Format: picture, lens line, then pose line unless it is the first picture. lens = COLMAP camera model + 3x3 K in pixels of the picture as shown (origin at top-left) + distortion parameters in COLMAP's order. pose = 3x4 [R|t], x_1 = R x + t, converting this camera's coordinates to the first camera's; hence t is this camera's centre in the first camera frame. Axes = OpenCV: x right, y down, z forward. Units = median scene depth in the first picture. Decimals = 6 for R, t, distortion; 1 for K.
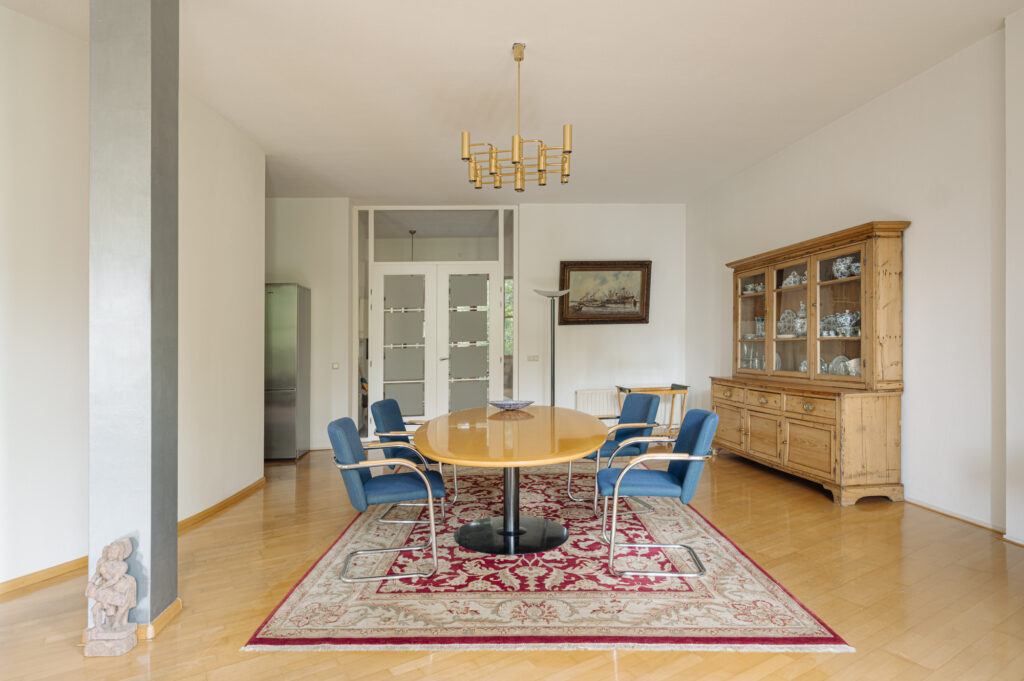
lens RADIAL K [[551.3, 0, 502.3], [0, 551.3, 345.7], [0, 0, 1]] dist [0.001841, 0.000101]
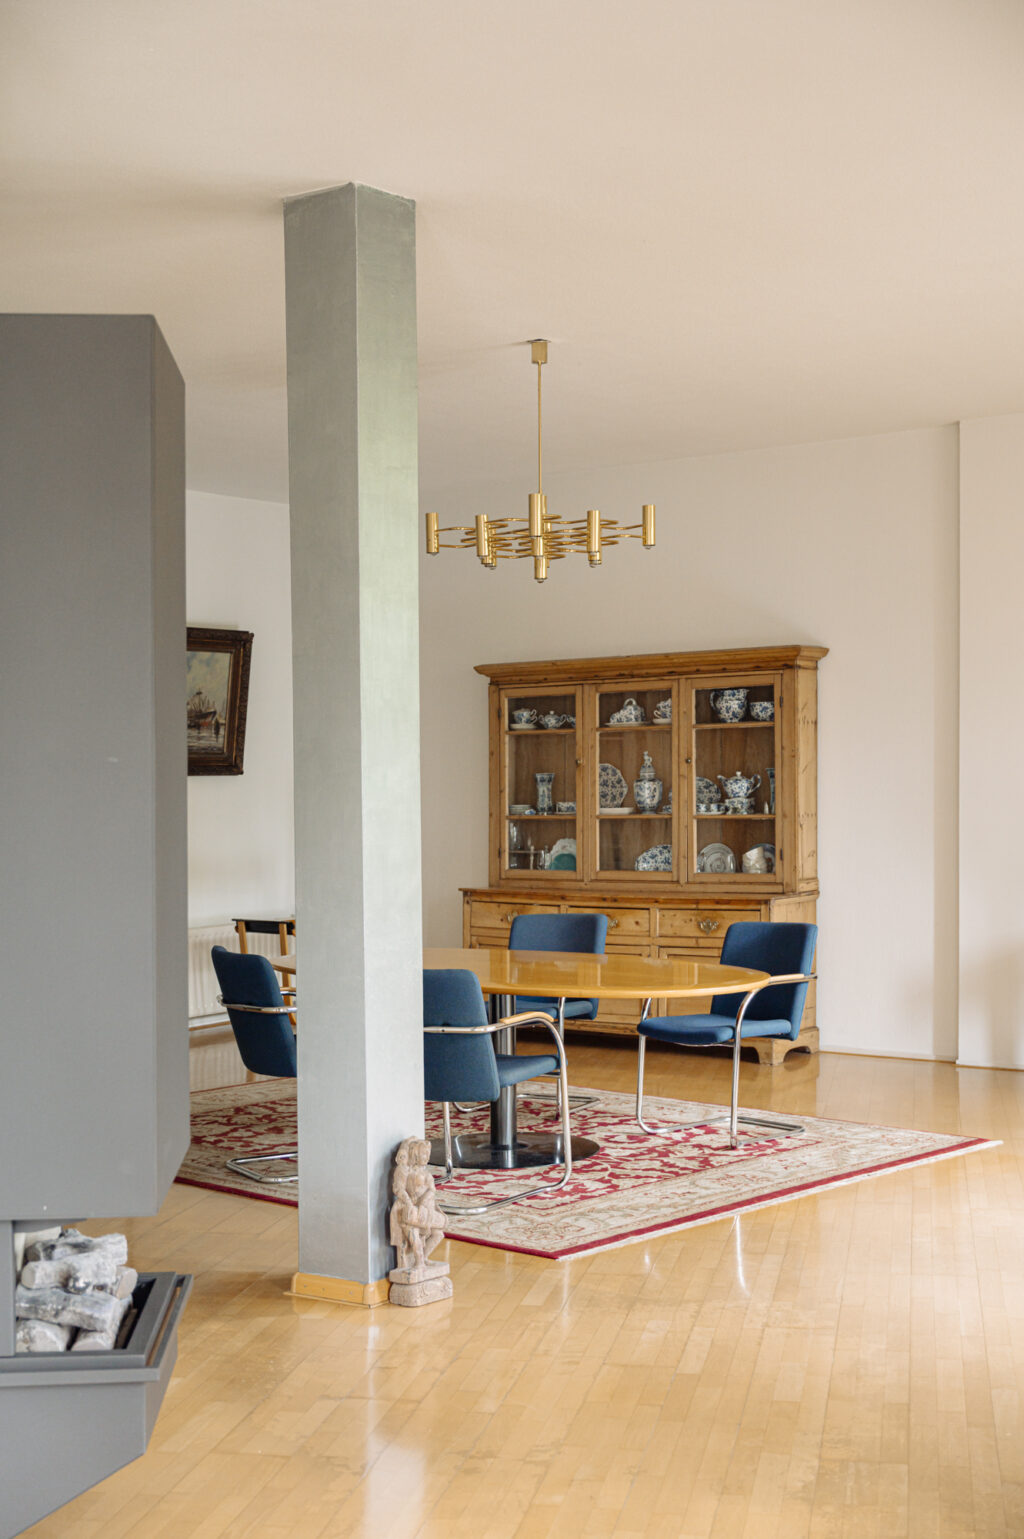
lens RADIAL K [[1964.8, 0, 531.7], [0, 1964.8, 891.4], [0, 0, 1]] dist [-0.003697, 0.000000]
pose [[0.670456, -0.031472, 0.741281, -1.190830], [0.001806, 0.999166, 0.040788, -0.019128], [-0.741947, -0.026007, 0.669954, -0.340186]]
